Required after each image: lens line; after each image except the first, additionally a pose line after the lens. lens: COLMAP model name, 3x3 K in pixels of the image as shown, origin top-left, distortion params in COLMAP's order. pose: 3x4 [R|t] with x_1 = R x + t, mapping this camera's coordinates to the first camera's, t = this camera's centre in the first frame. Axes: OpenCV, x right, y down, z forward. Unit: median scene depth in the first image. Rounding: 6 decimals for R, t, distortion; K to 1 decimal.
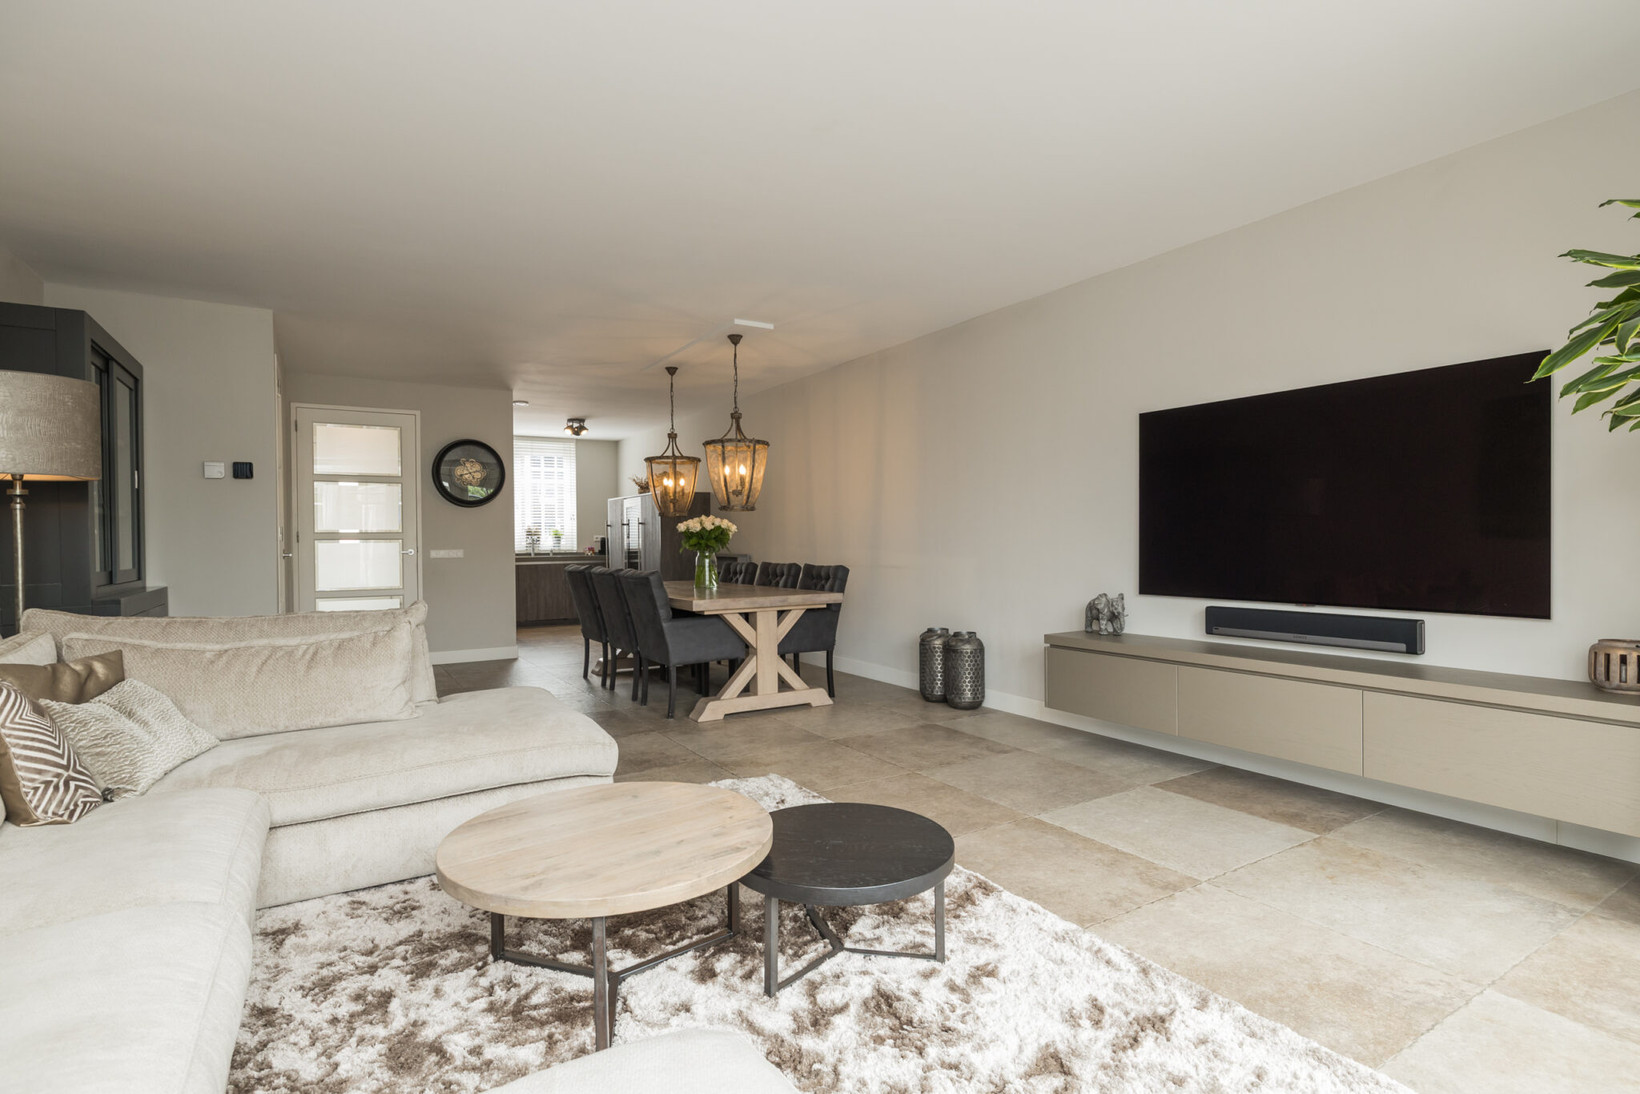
lens RADIAL K [[847.6, 0, 820.0], [0, 847.6, 547.0], [0, 0, 1]] dist [-0.002126, -0.000174]
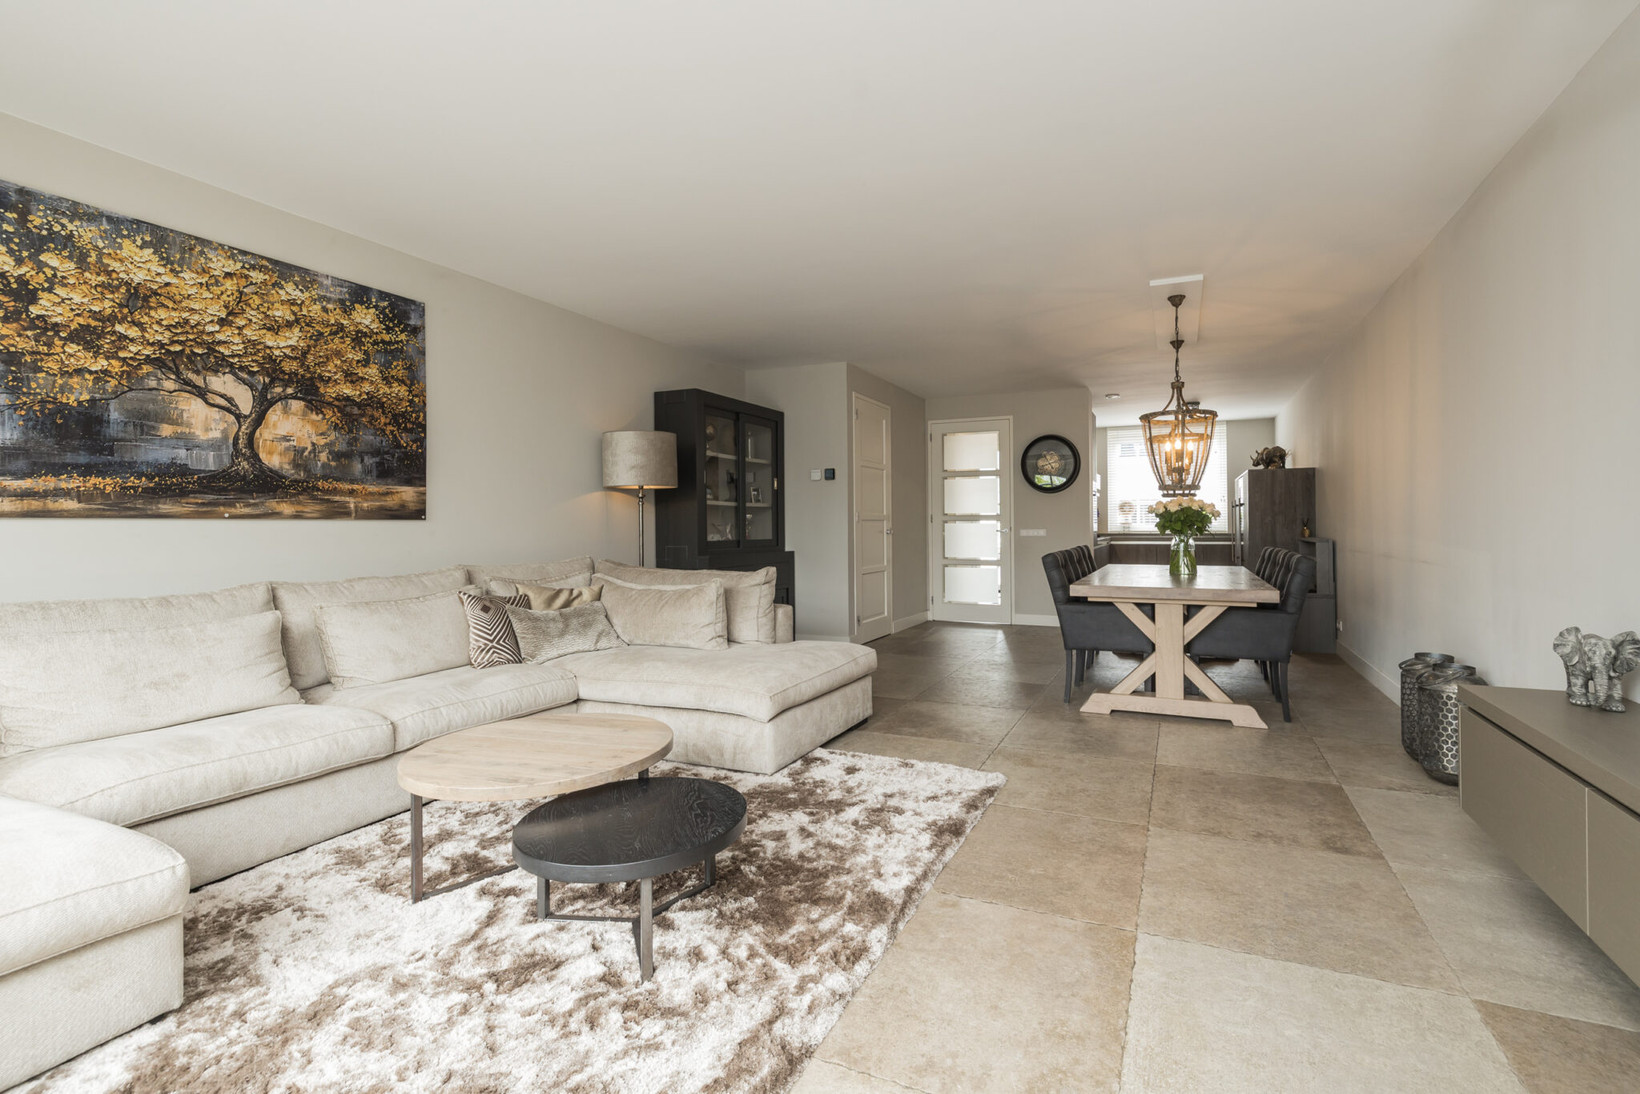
lens RADIAL K [[719.1, 0, 811.3], [0, 719.1, 523.4], [0, 0, 1]] dist [0.000709, 0.000509]
pose [[0.560235, 0.005826, -0.828313, 0.351557], [-0.008867, 0.999960, 0.001035, -0.005448], [0.828287, 0.006765, 0.560264, 0.276195]]
